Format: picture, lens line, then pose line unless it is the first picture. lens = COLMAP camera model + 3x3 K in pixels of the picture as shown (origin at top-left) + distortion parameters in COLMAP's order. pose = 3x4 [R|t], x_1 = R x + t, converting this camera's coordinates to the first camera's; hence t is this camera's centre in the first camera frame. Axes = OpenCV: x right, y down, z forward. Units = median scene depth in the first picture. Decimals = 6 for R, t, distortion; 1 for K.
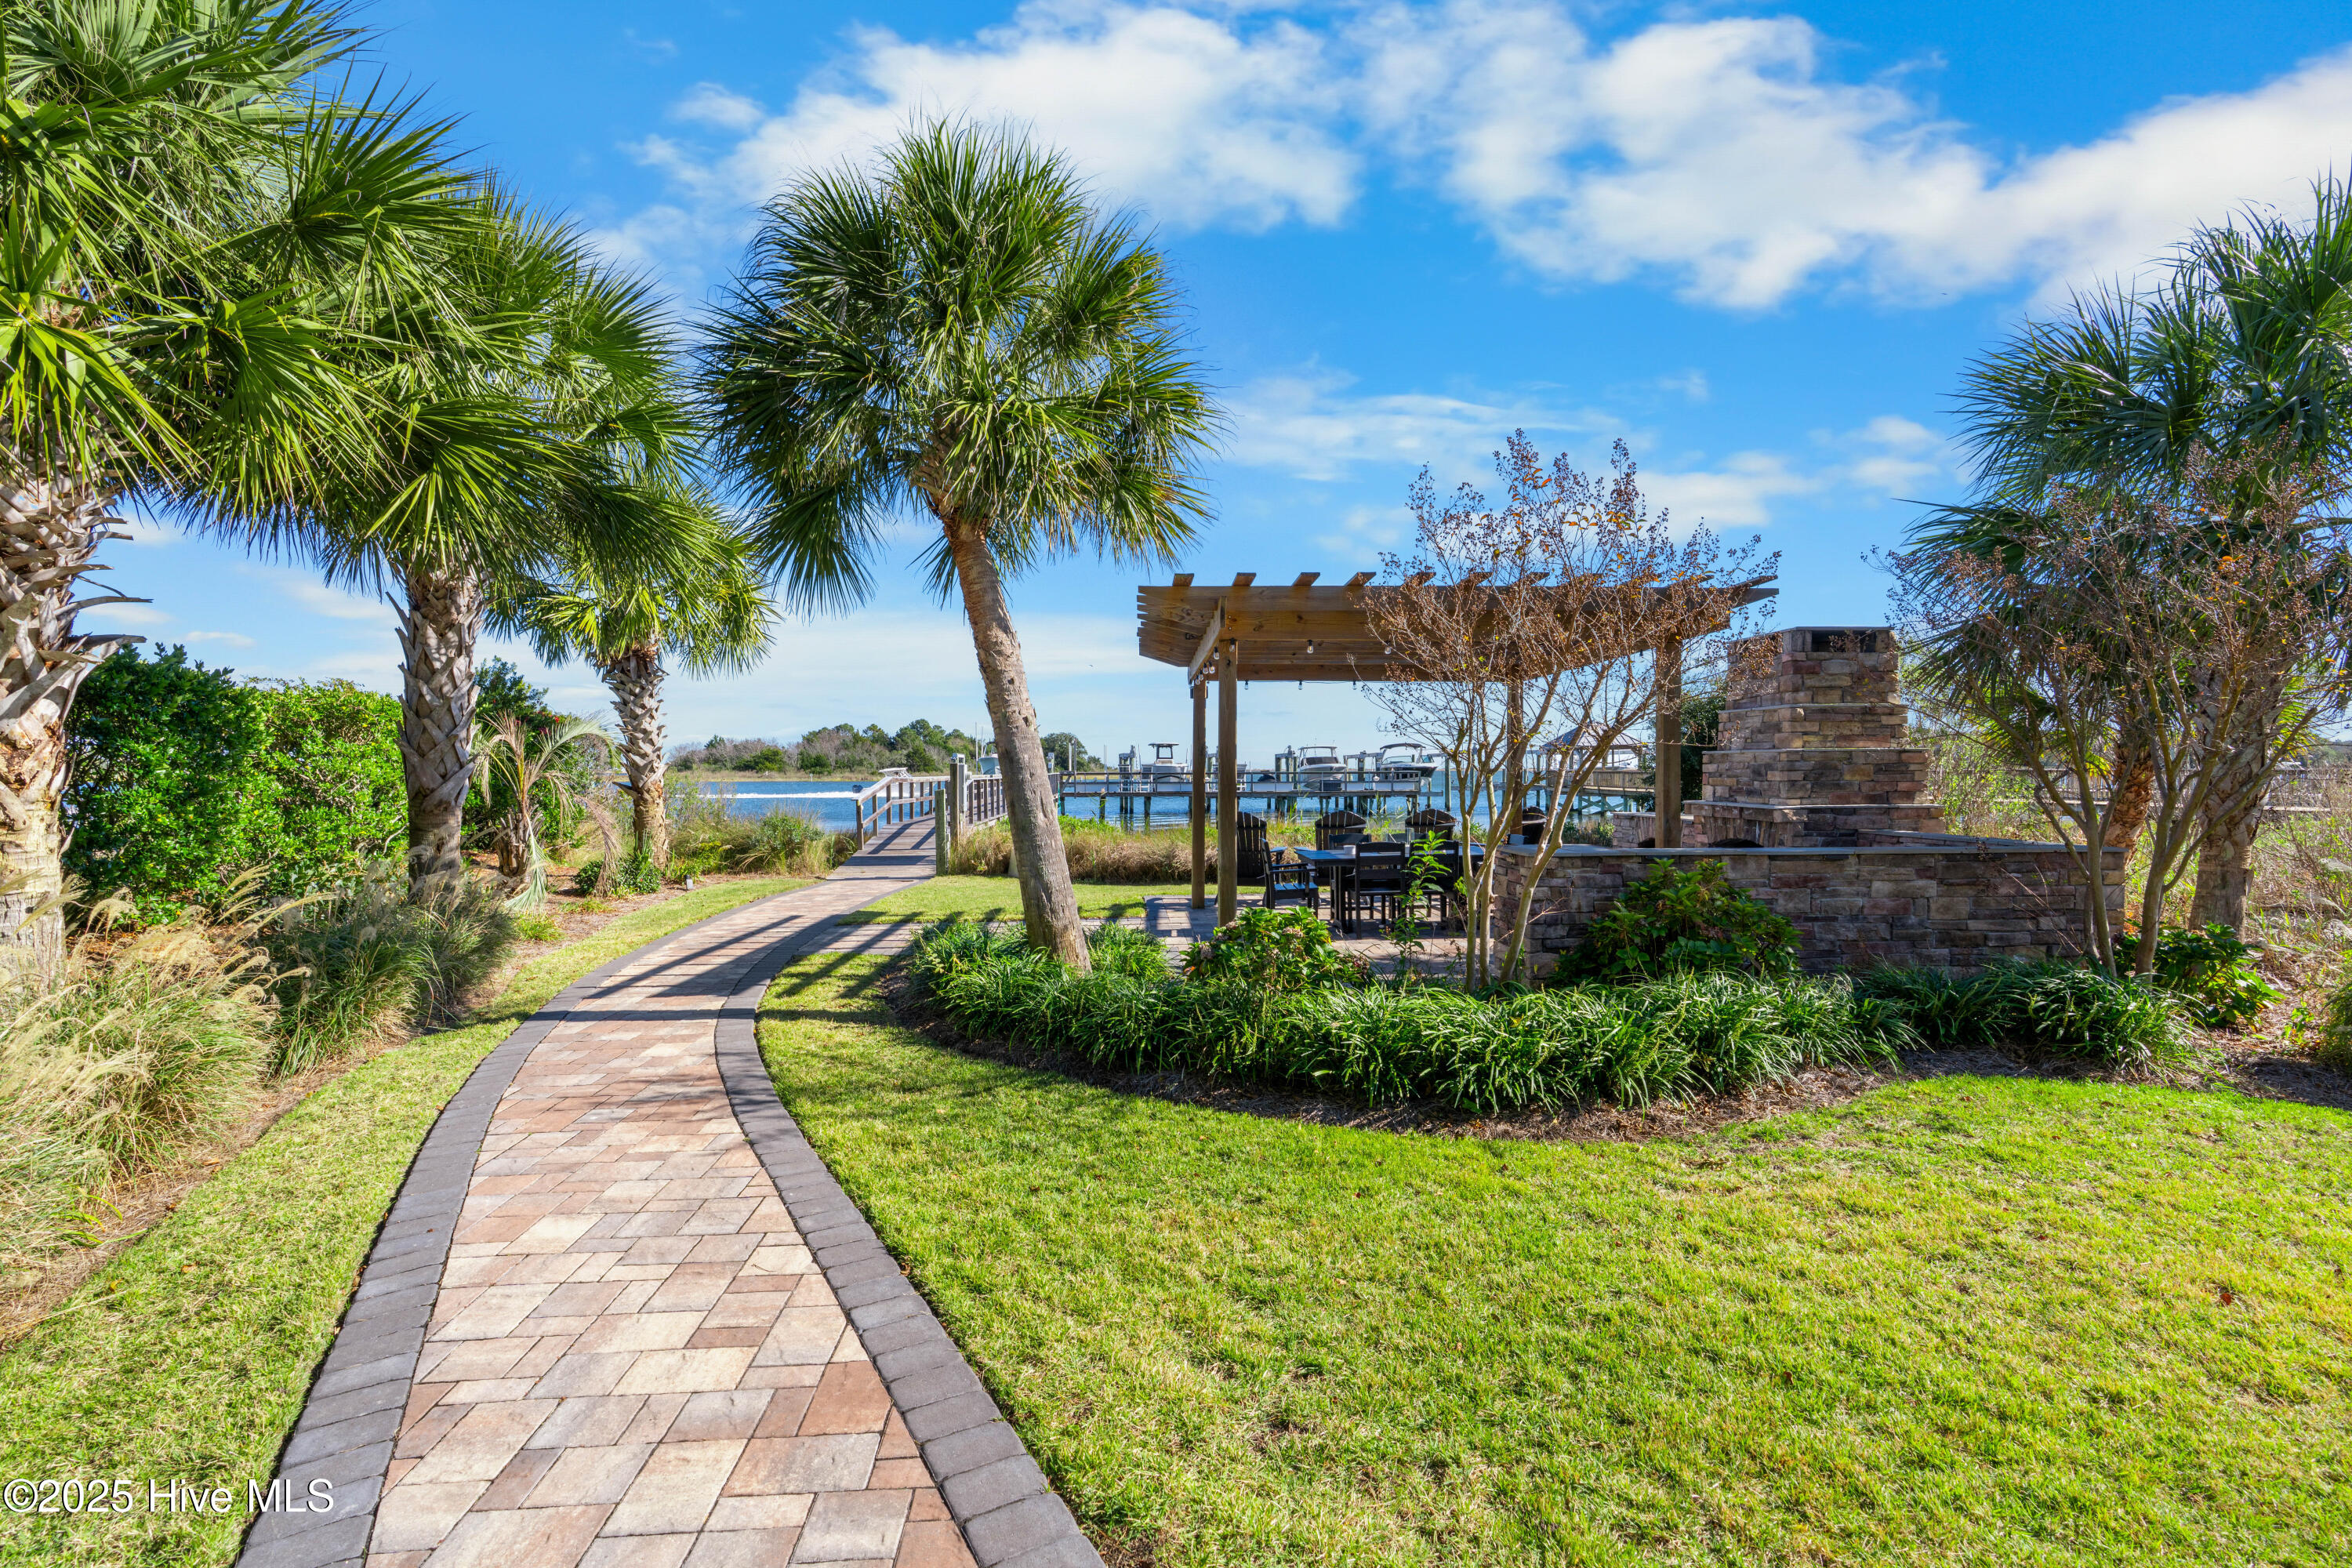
lens RADIAL K [[1076.2, 0, 1181.4], [0, 1076.2, 785.8], [0, 0, 1]] dist [-0.003445, -0.000292]
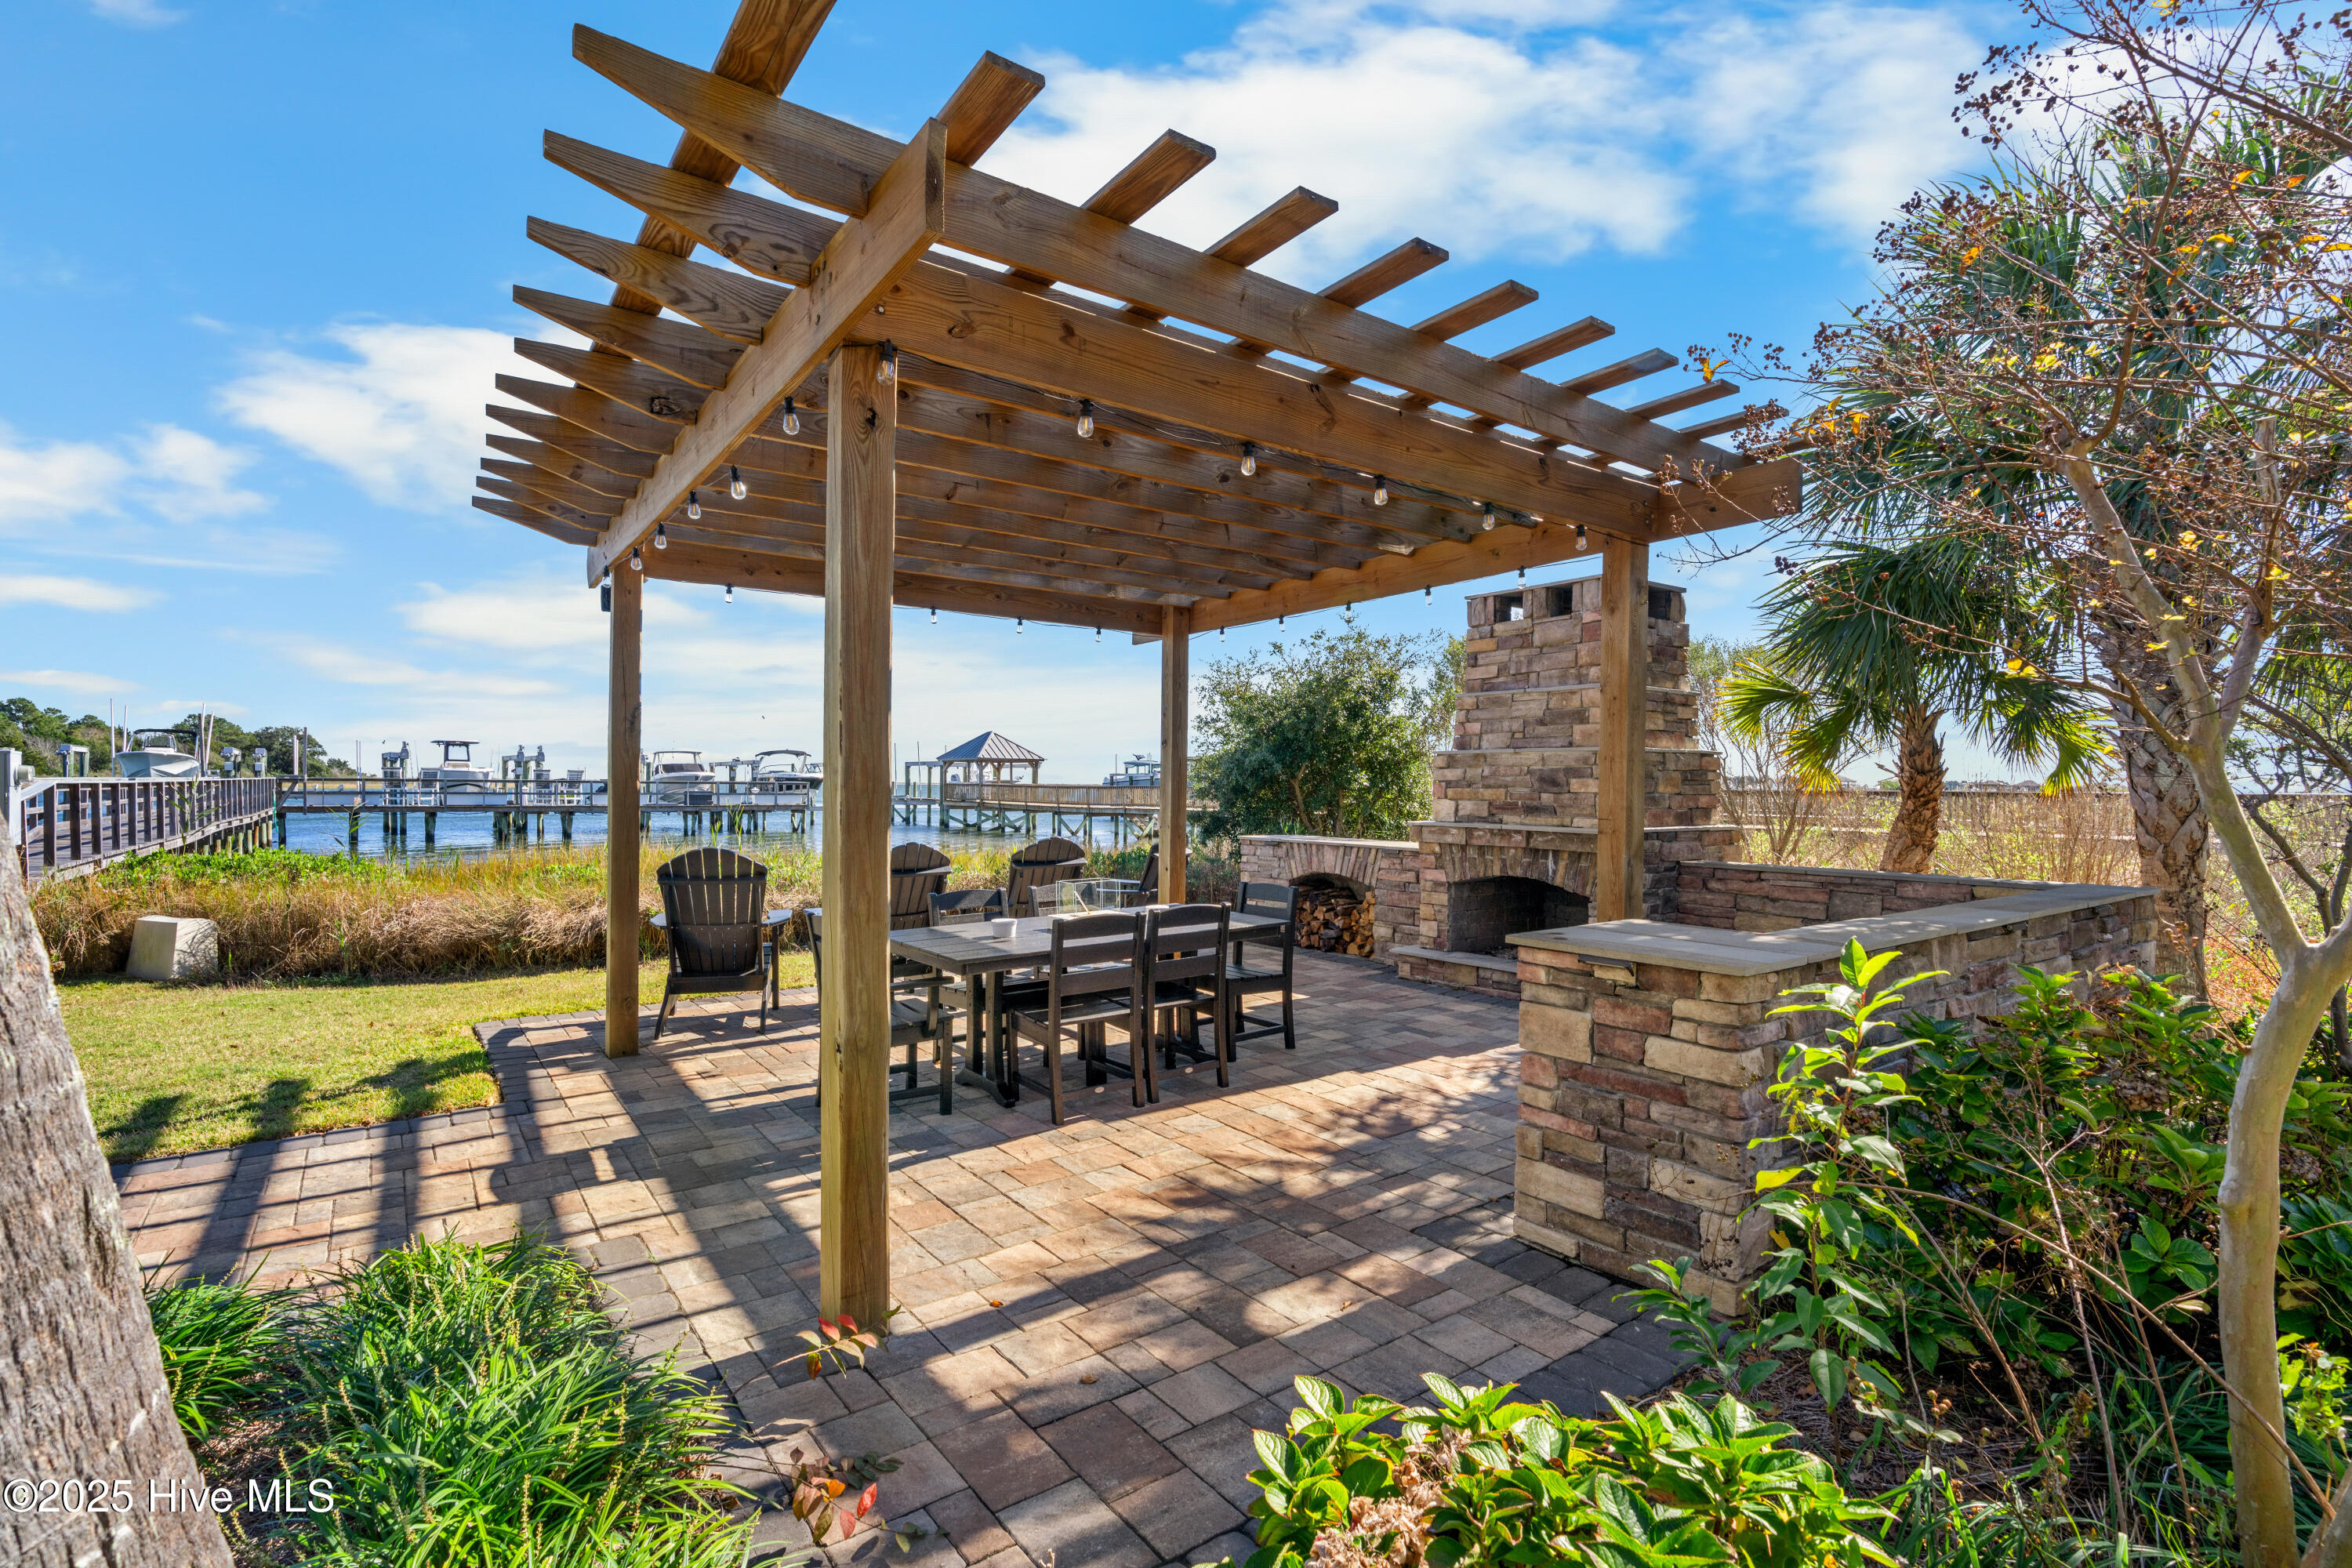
lens RADIAL K [[1076.2, 0, 1174.1], [0, 1076.2, 806.2], [0, 0, 1]] dist [-0.003445, -0.000292]
pose [[0.836128, 0.000873, 0.548534, -0.009045], [-0.004241, 0.999979, 0.004873, 0.000339], [-0.548519, -0.006400, 0.836114, 0.105322]]
